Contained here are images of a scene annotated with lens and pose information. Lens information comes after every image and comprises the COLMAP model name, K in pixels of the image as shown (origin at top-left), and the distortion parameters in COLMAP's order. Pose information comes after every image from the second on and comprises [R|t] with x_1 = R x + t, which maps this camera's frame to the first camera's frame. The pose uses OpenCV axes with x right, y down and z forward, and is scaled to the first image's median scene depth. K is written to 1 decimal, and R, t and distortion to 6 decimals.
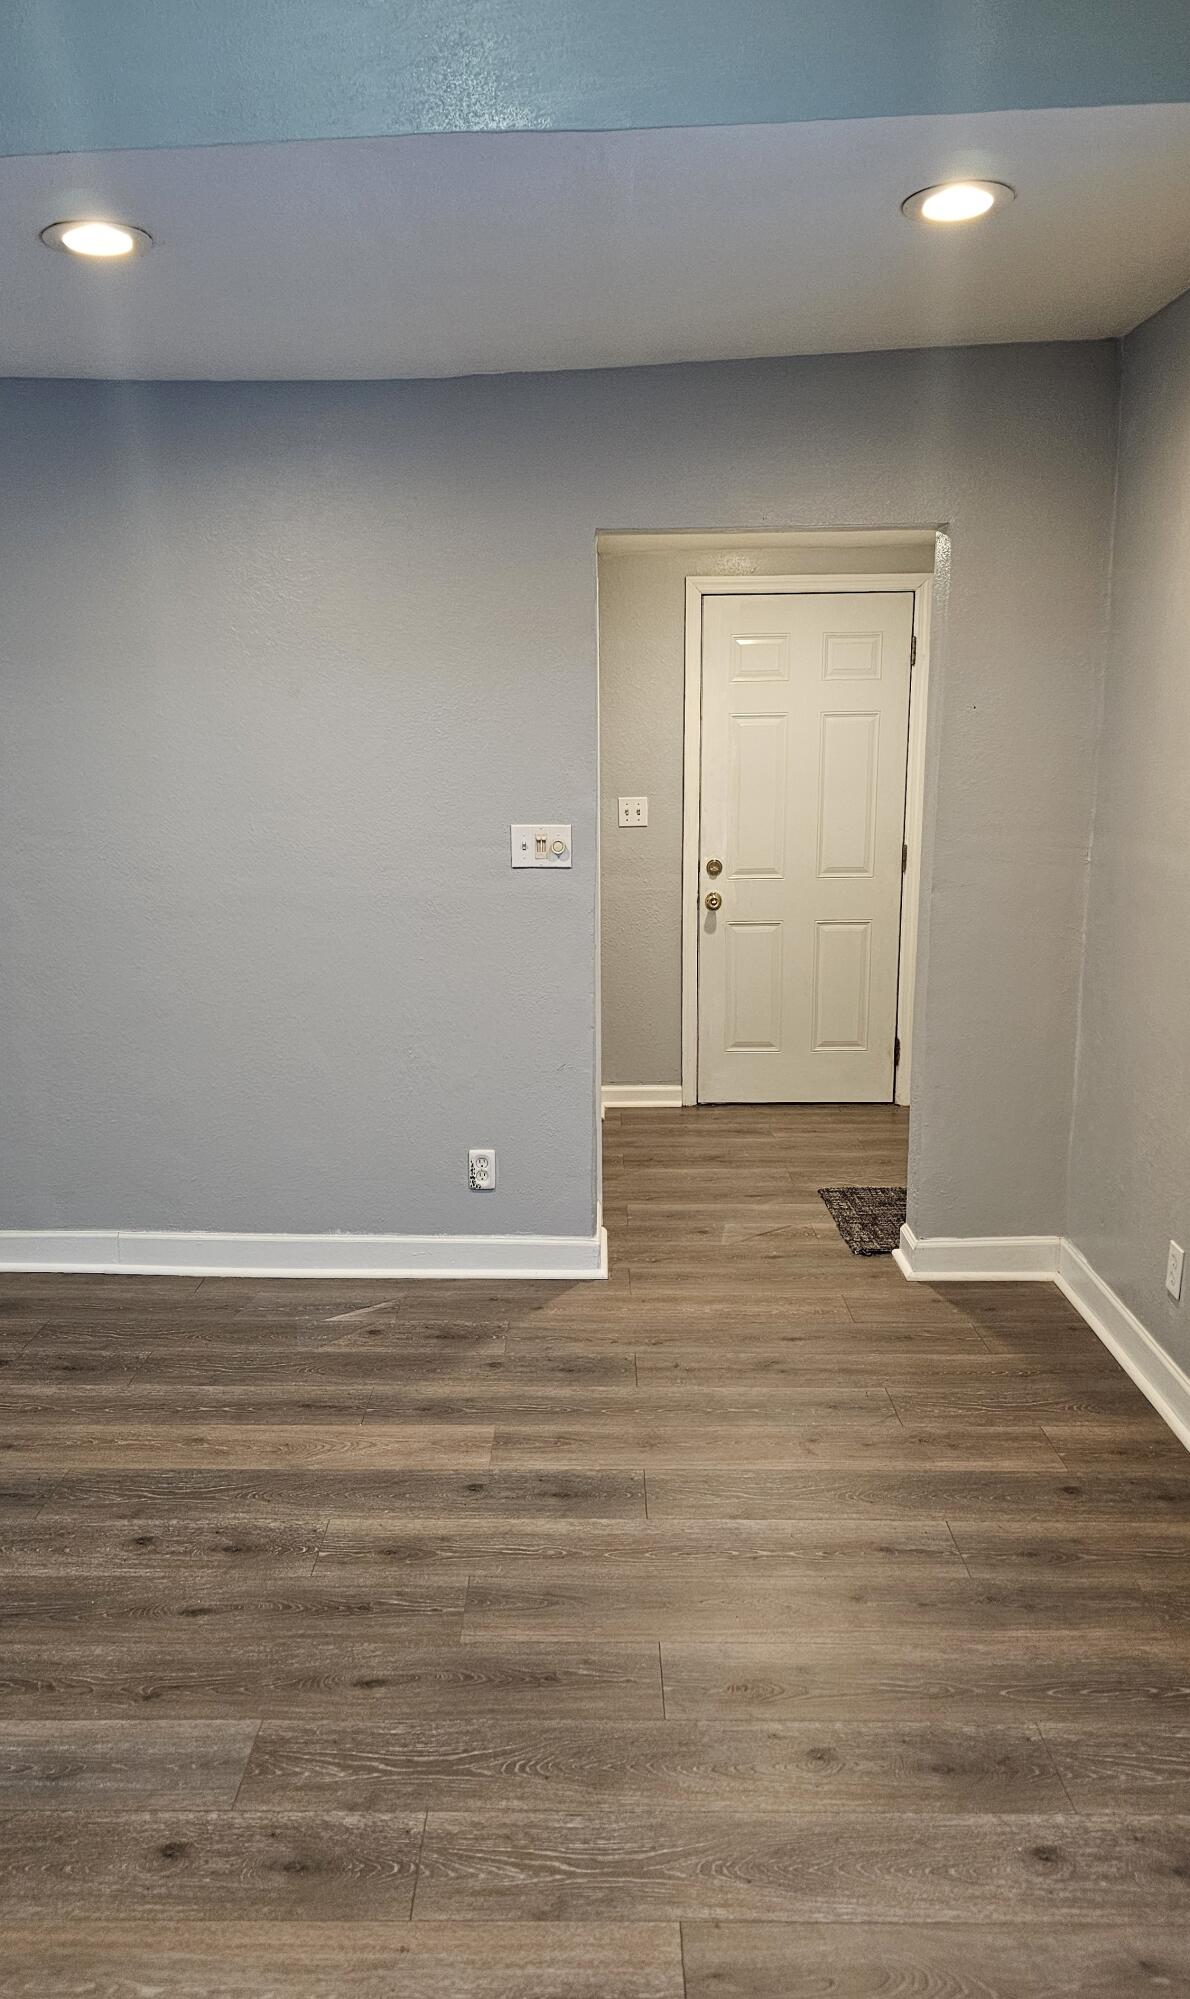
lens RADIAL K [[1421.5, 0, 577.0], [0, 1421.5, 1035.5], [0, 0, 1]] dist [0.086162, -0.073776]
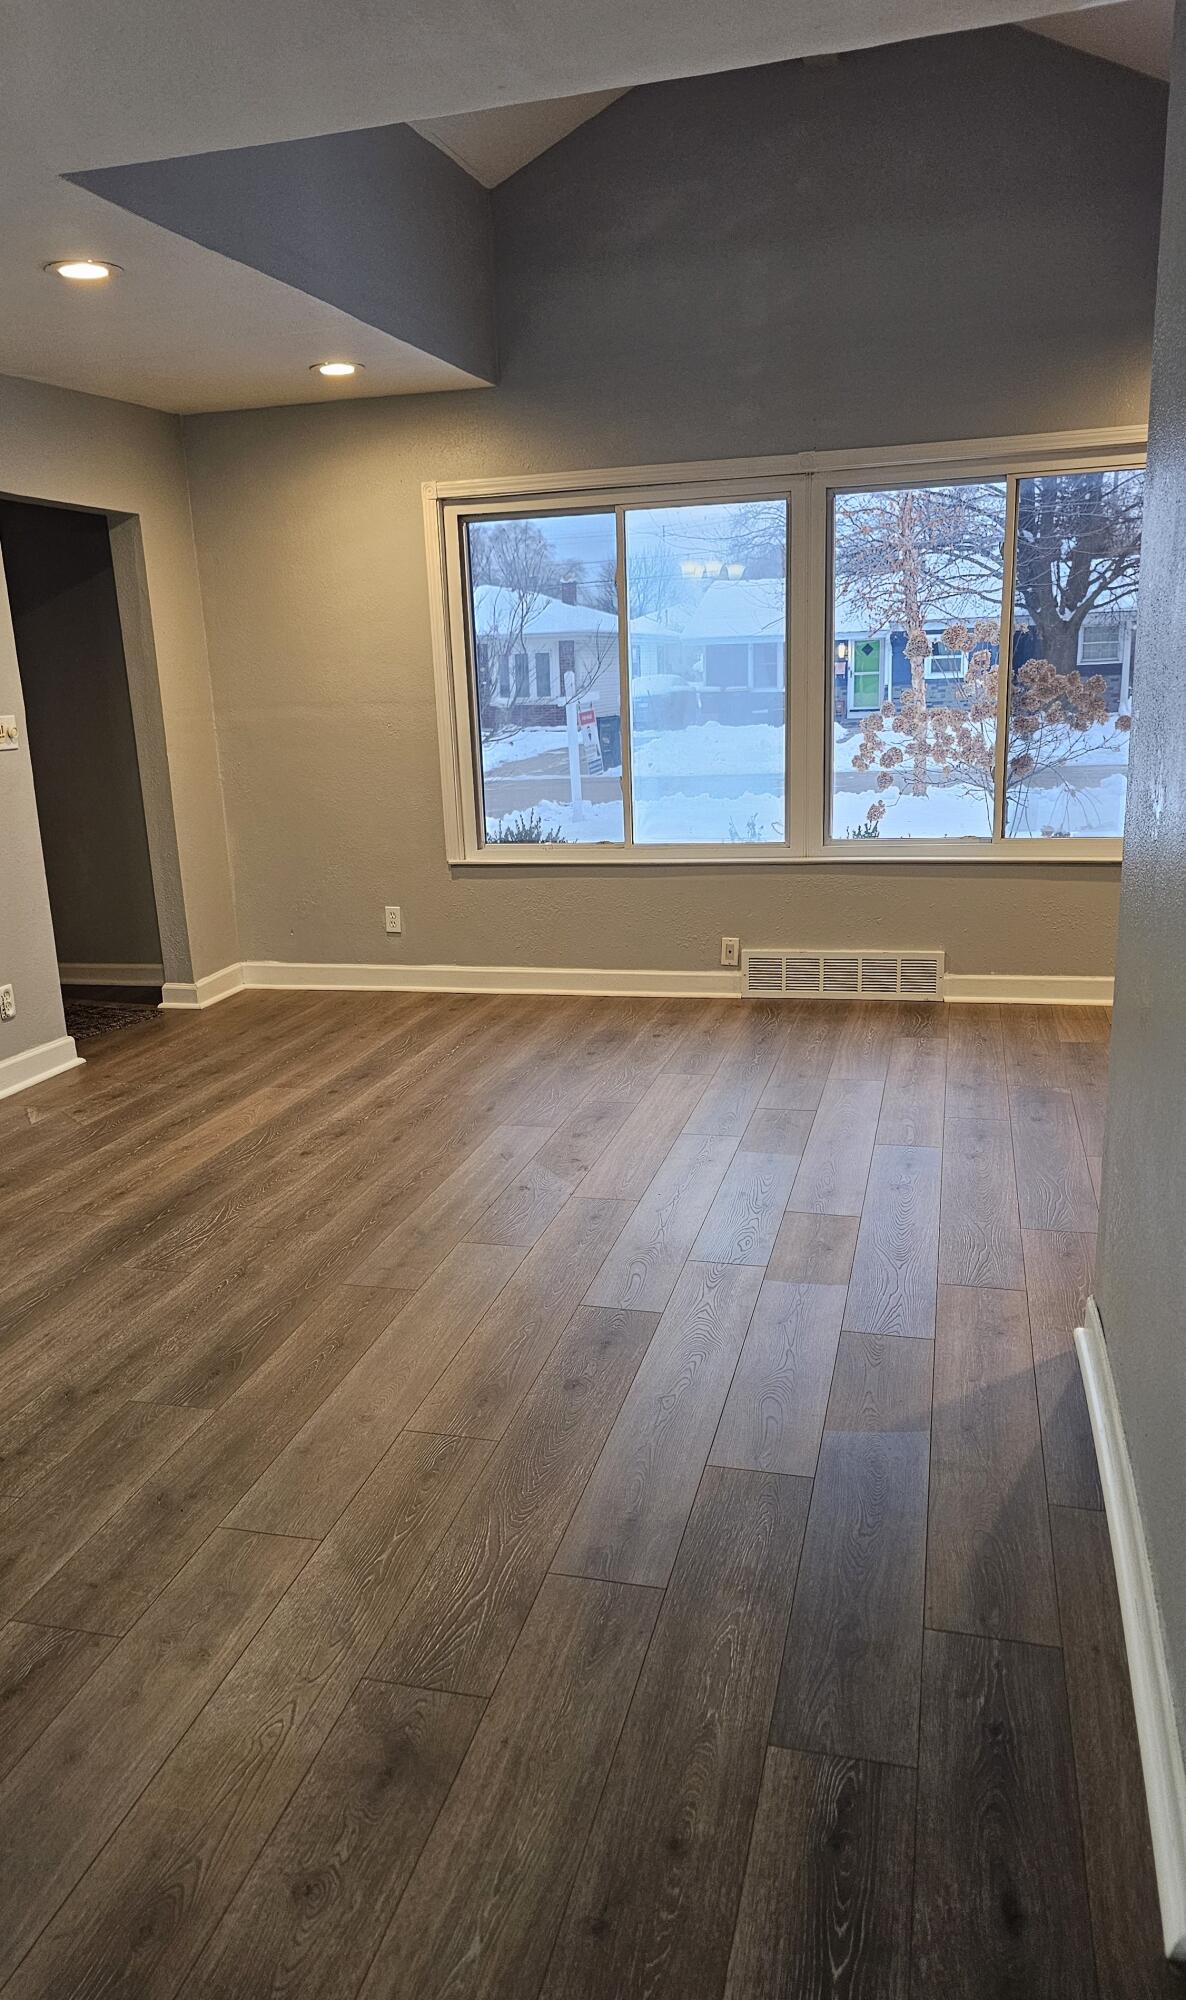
lens RADIAL K [[1410.3, 0, 579.0], [0, 1410.3, 1063.9], [0, 0, 1]] dist [0.056894, -0.063762]
pose [[0.236876, -0.258882, 0.936413, -1.452042], [0.239974, 0.949570, 0.201815, 0.020005], [-0.941436, 0.176910, 0.287055, 0.238184]]
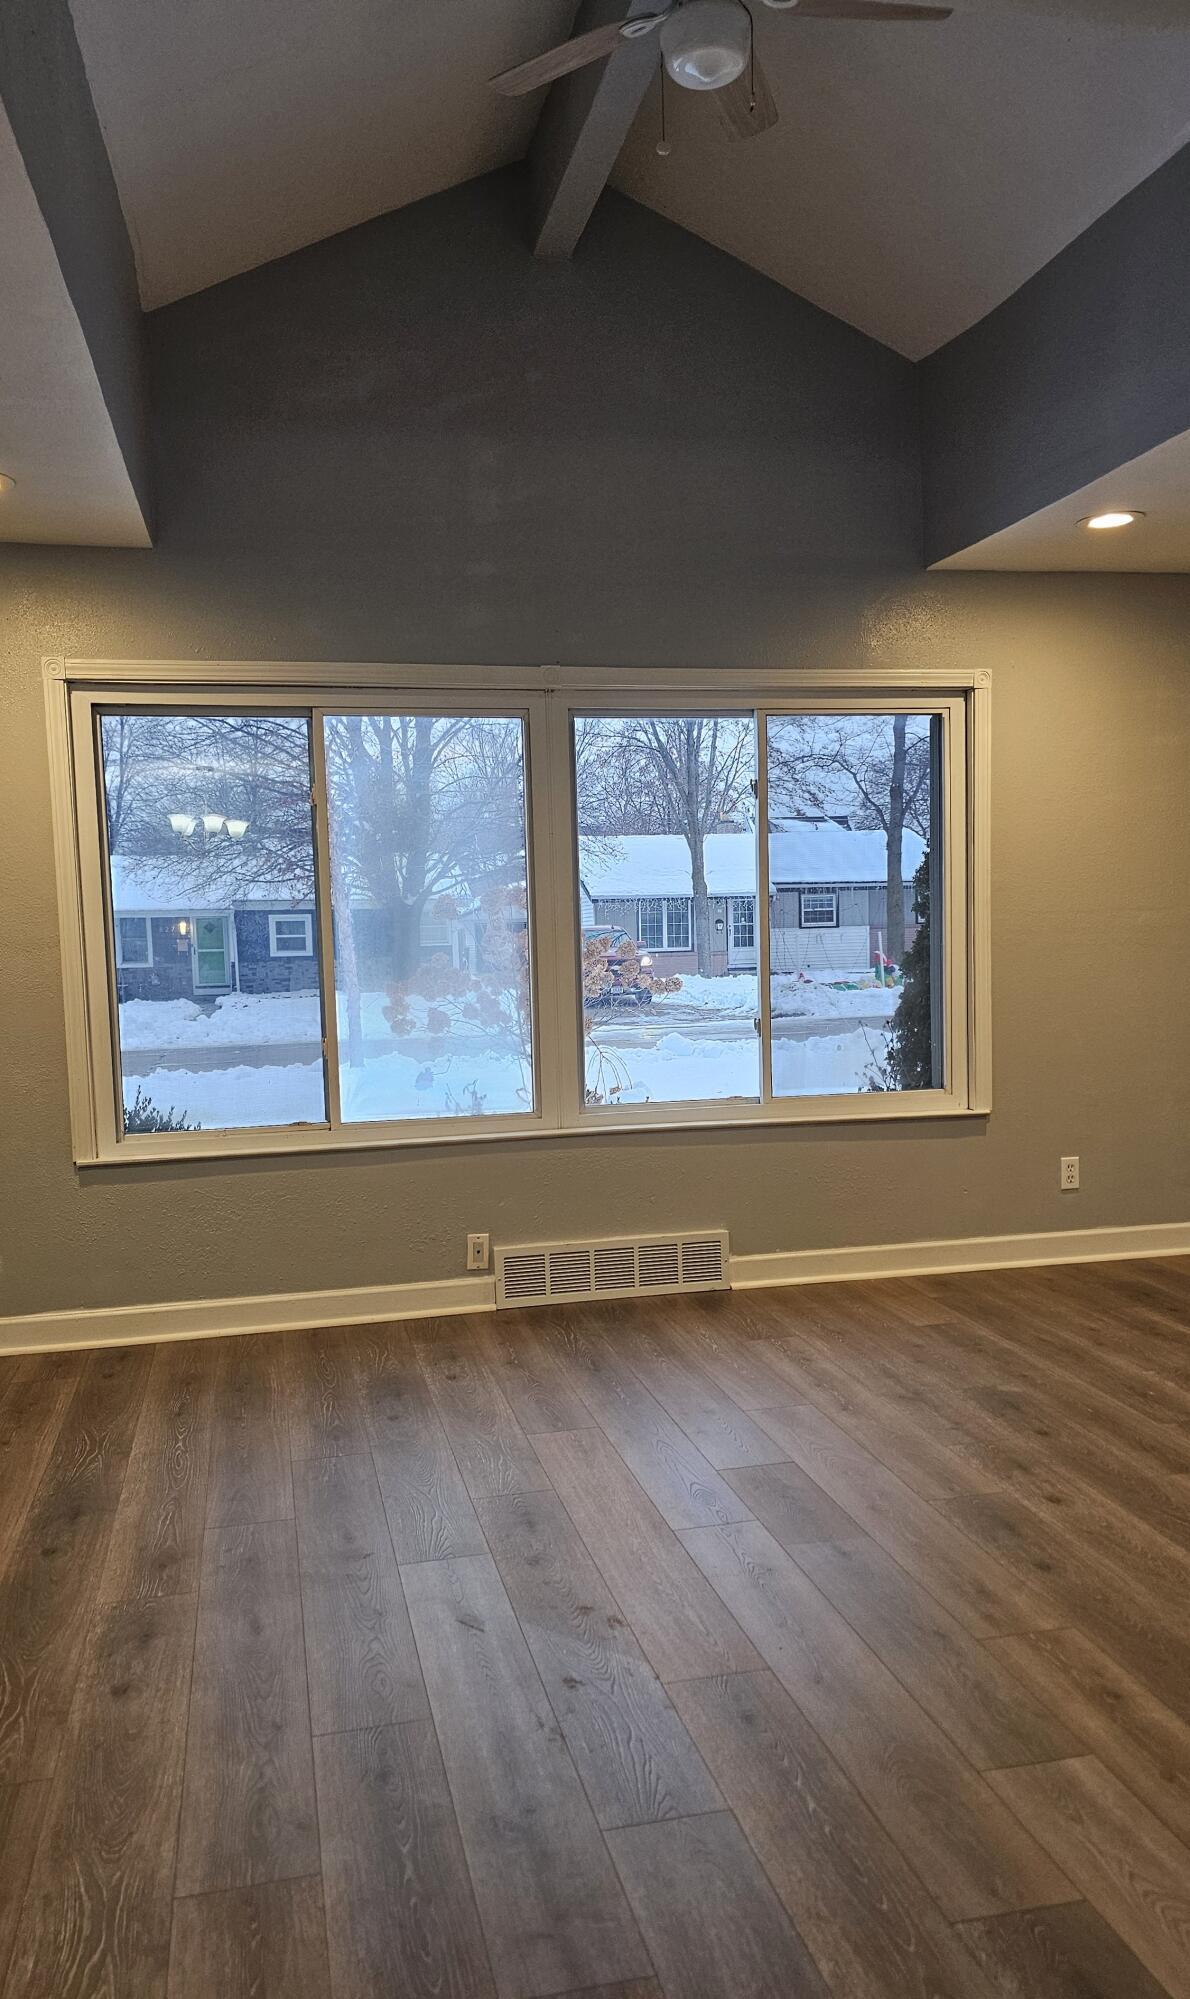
lens RADIAL K [[1421.5, 0, 577.0], [0, 1421.5, 1035.5], [0, 0, 1]] dist [0.086162, -0.073776]
pose [[-0.238317, -0.055403, 0.969606, -1.059535], [0.234833, 0.965459, 0.112885, -0.058199], [-0.942369, 0.254598, -0.217074, 0.735792]]
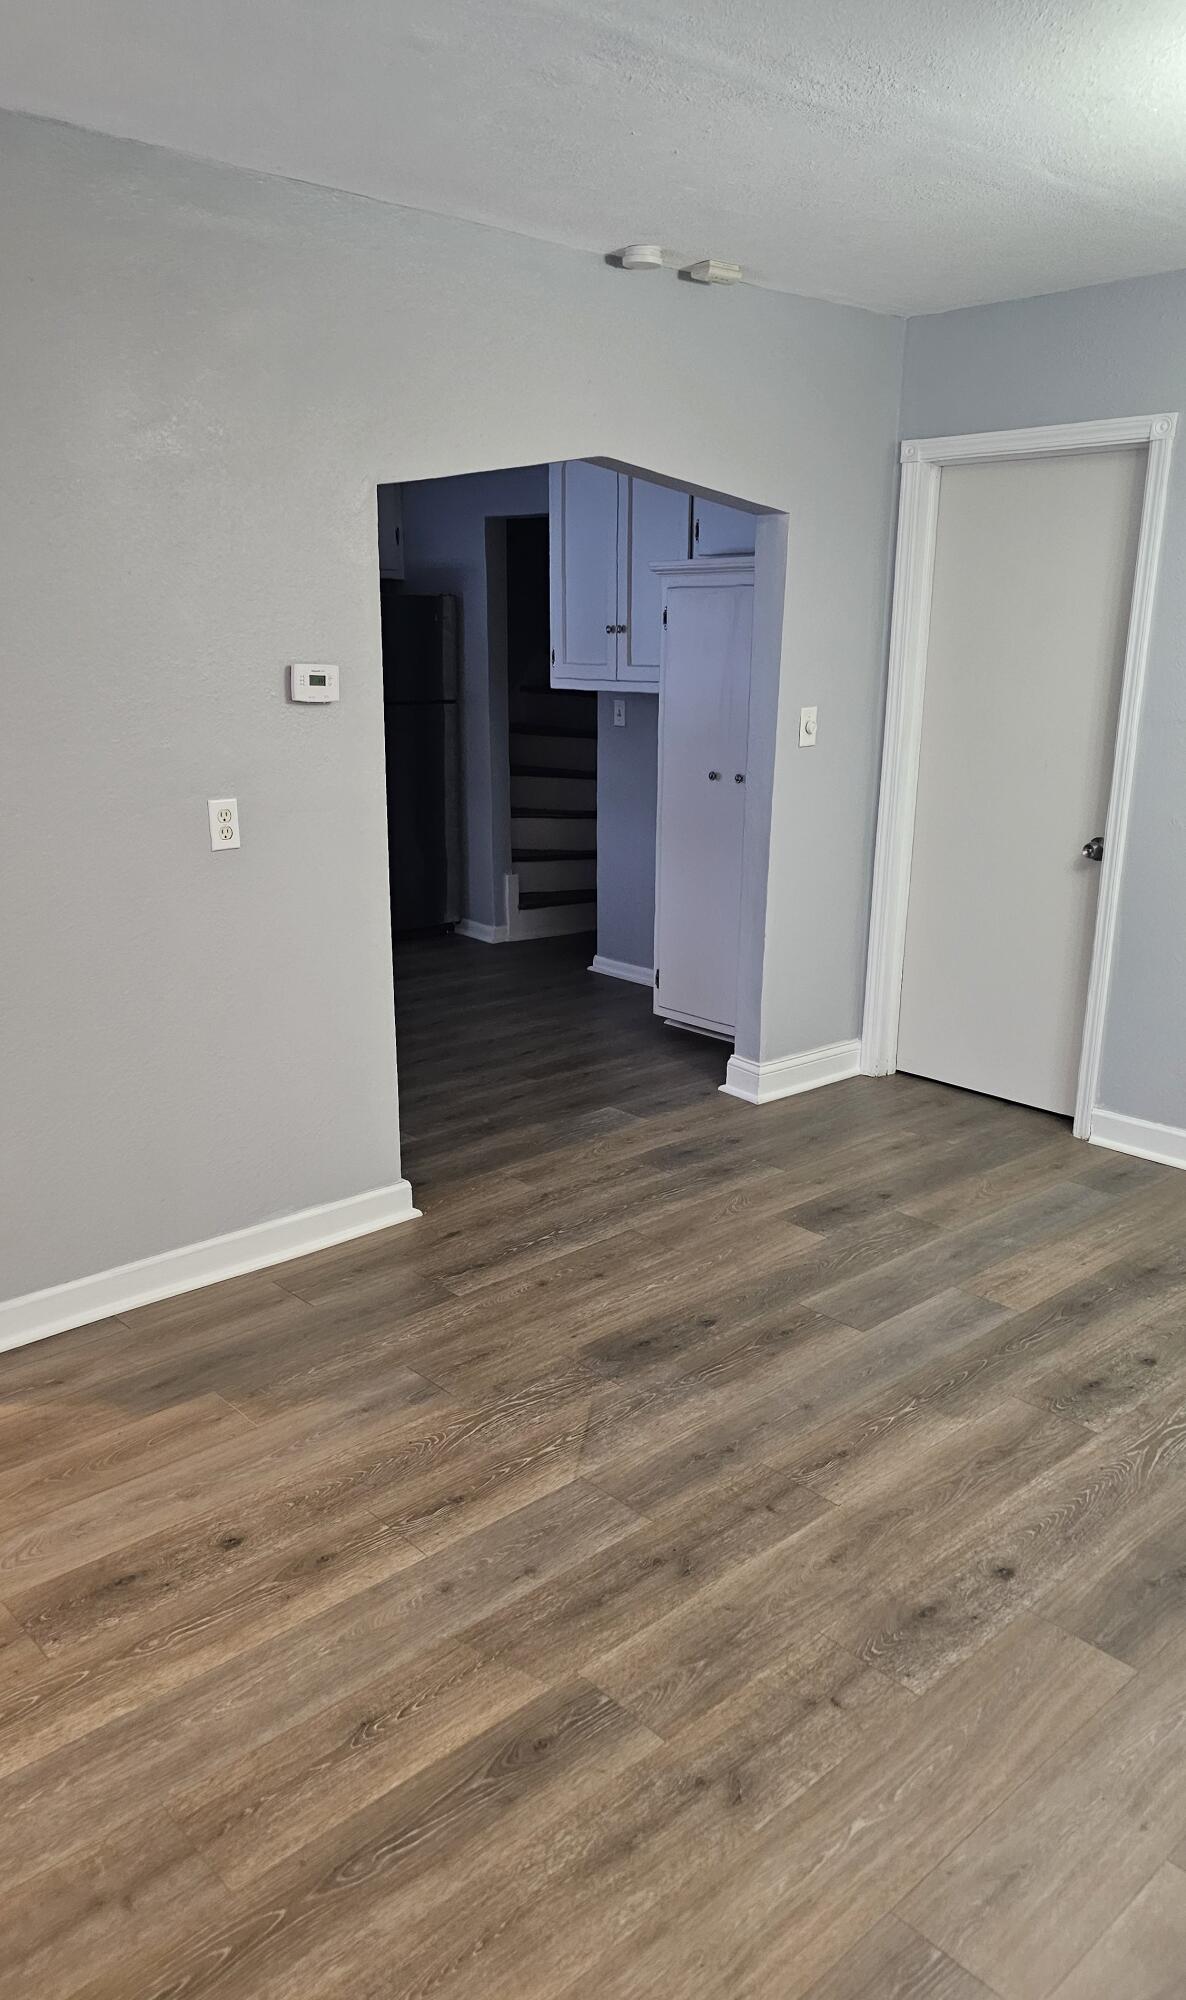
lens RADIAL K [[1420.1, 0, 599.1], [0, 1420.1, 1039.8], [0, 0, 1]] dist [0.077962, -0.066301]
pose [[-0.726723, 0.200903, -0.656895, -0.339650], [-0.141331, 0.892089, 0.429189, -0.231792], [0.672234, 0.404741, -0.619908, 1.061854]]
